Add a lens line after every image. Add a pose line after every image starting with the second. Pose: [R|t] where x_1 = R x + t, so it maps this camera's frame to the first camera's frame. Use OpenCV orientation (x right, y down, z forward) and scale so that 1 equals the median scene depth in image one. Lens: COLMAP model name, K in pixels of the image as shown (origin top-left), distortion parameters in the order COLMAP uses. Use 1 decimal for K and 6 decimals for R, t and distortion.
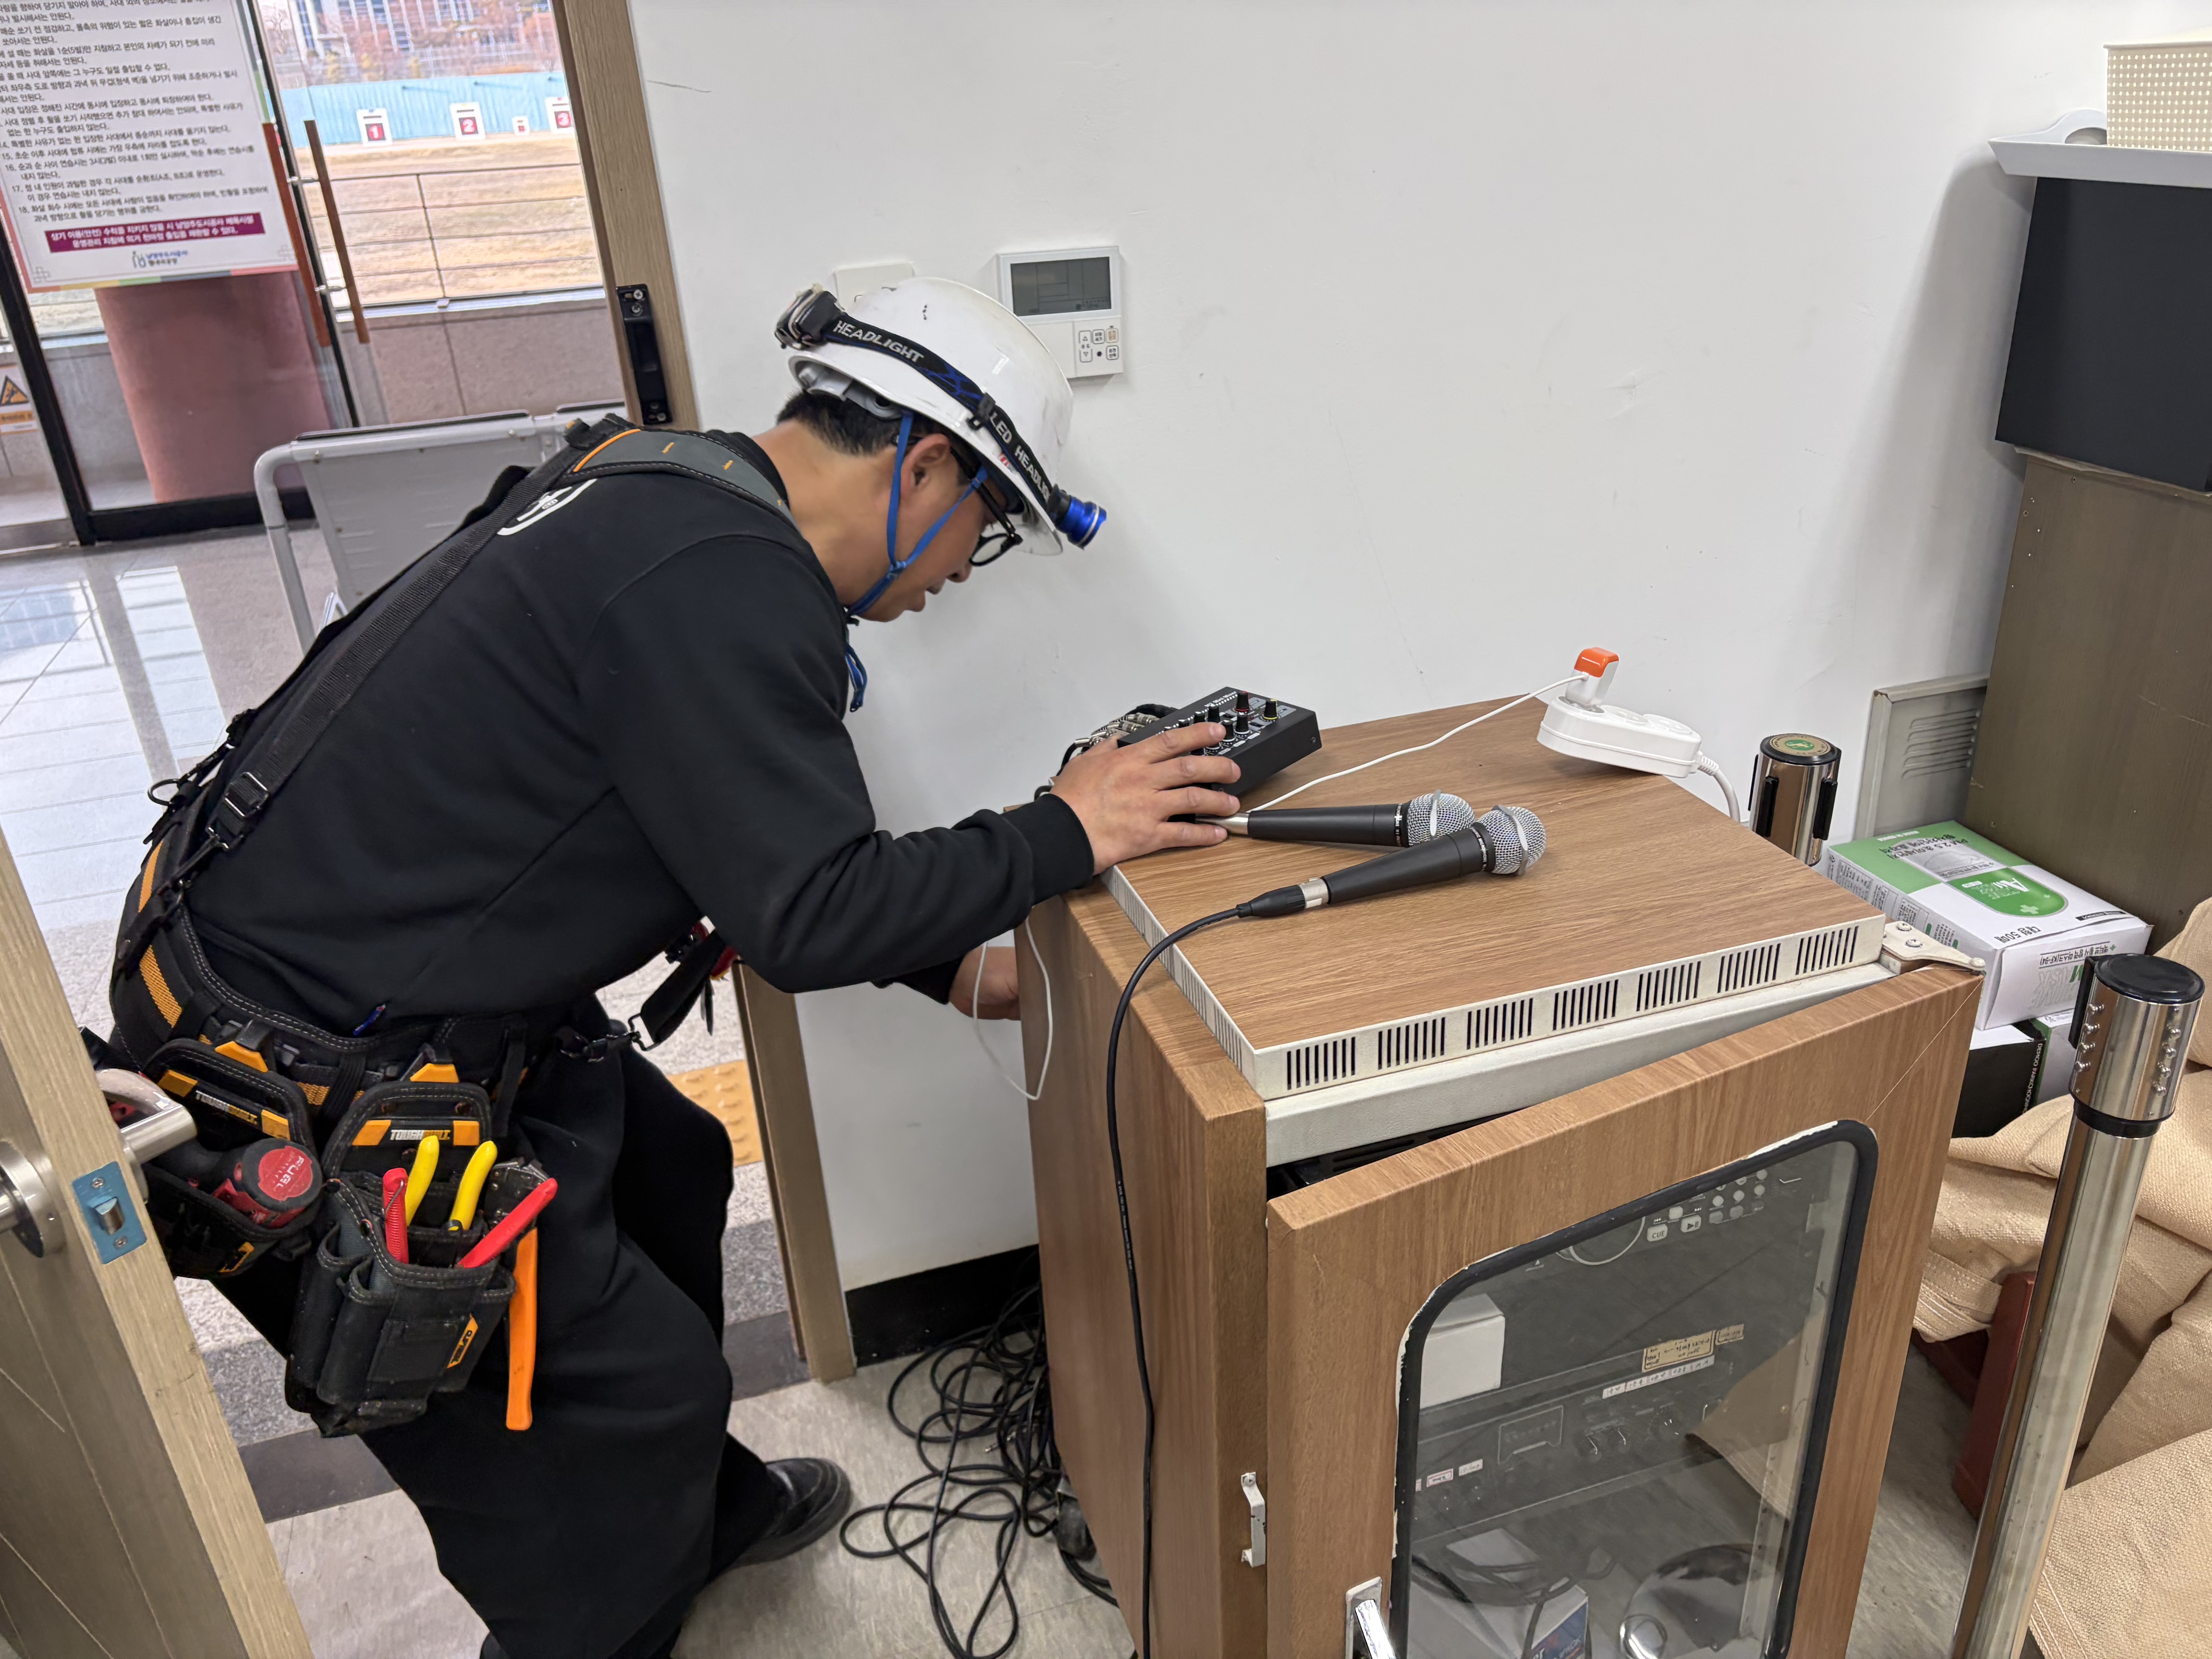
lens RADIAL K [[1700.4, 0, 1103.9], [0, 1700.4, 871.7], [0, 0, 1]] dist [0.076536, -0.086167]
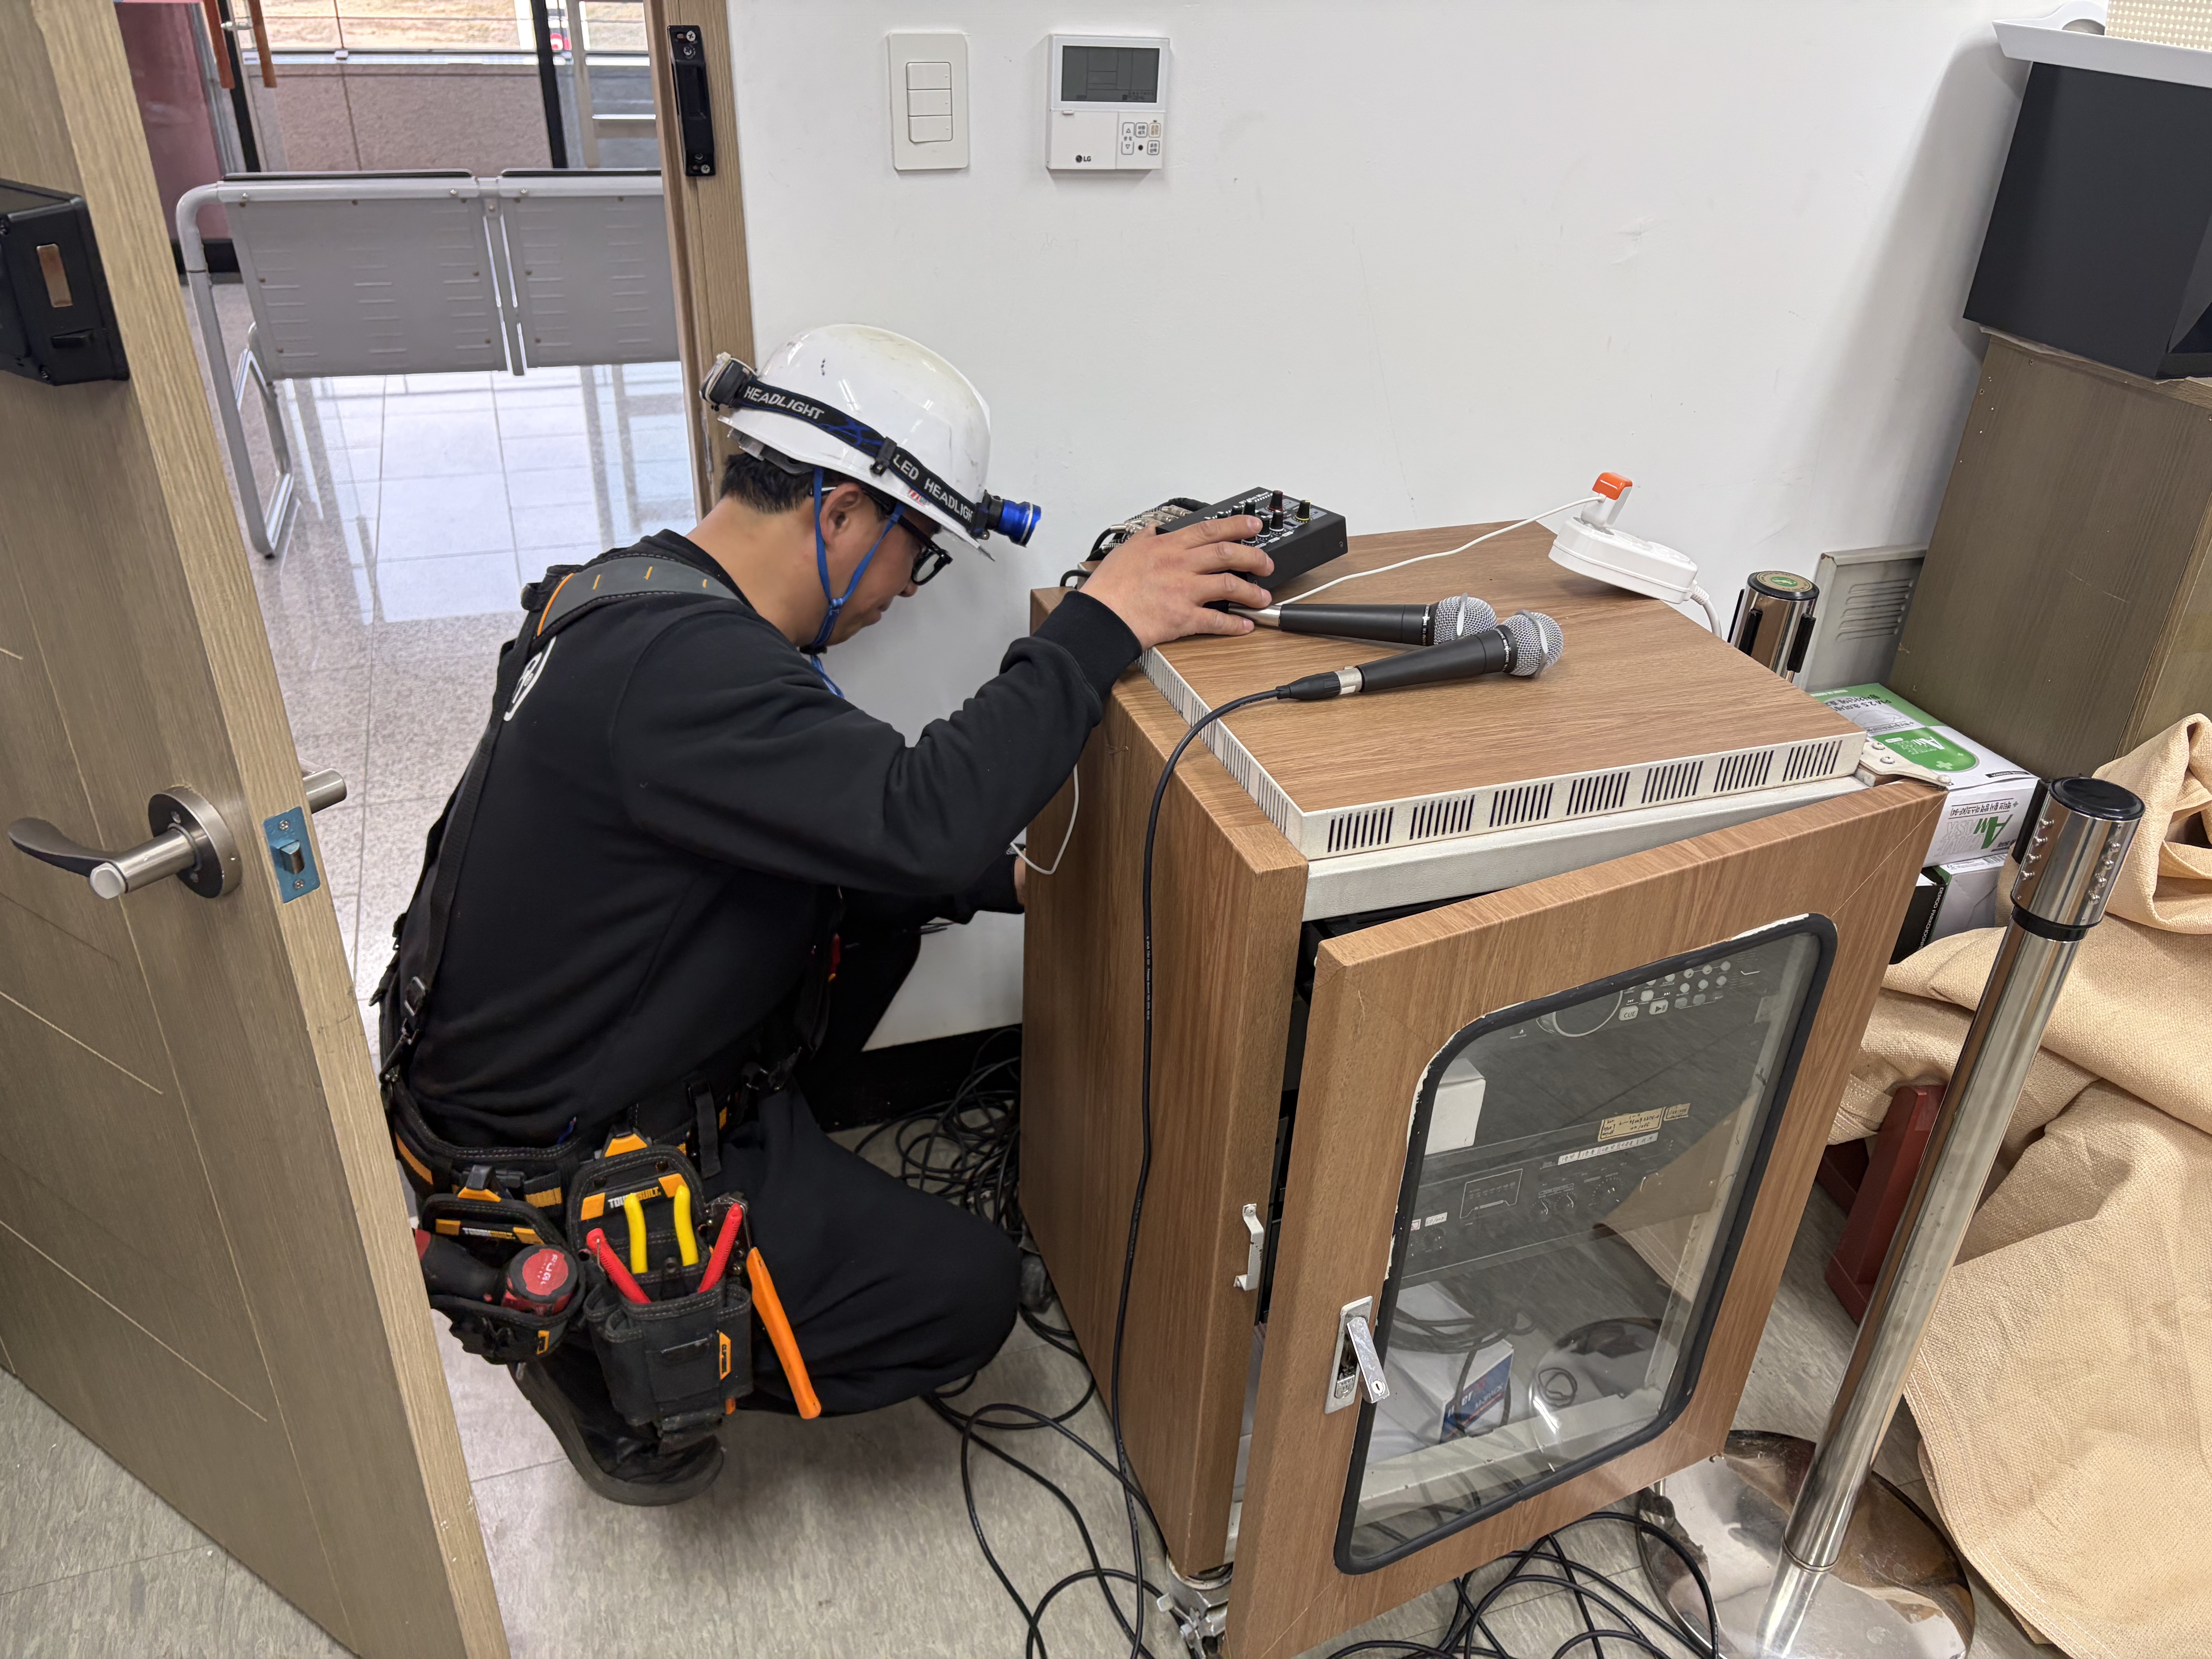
lens RADIAL K [[1700.4, 0, 1103.9], [0, 1700.4, 871.7], [0, 0, 1]] dist [0.076536, -0.086167]
pose [[0.994956, 0.061336, 0.079374, -0.102893], [-0.067865, 0.994290, 0.082355, 0.052513], [-0.073869, -0.087327, 0.993437, -0.056731]]
